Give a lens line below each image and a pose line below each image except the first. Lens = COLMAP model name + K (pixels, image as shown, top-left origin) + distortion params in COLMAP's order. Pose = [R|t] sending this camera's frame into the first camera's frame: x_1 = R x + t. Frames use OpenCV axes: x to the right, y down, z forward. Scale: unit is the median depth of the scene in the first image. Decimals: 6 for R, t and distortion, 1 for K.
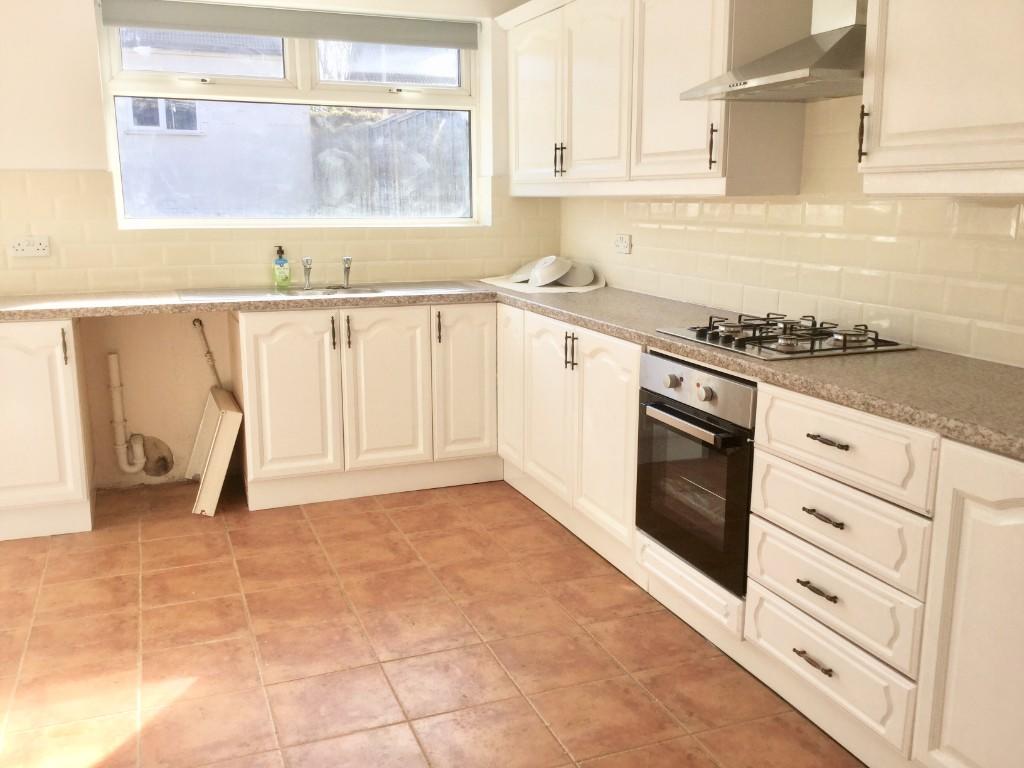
lens RADIAL K [[916.1, 0, 512.0], [0, 916.1, 384.0], [0, 0, 1]] dist [0.009675, -0.017378]
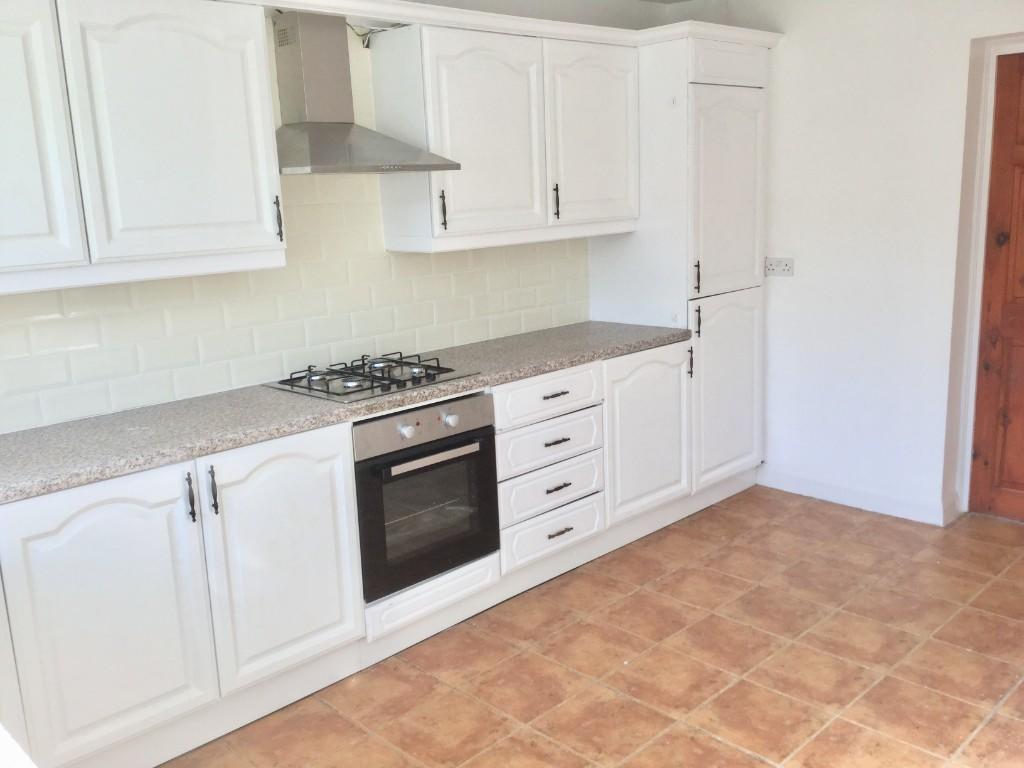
lens RADIAL K [[916.1, 0, 512.0], [0, 916.1, 384.0], [0, 0, 1]] dist [0.009675, -0.017378]
pose [[-0.406443, -0.171422, 0.897451, -0.310630], [0.223319, 0.933812, 0.279506, -0.122811], [-0.885964, 0.314021, -0.341259, 0.461234]]
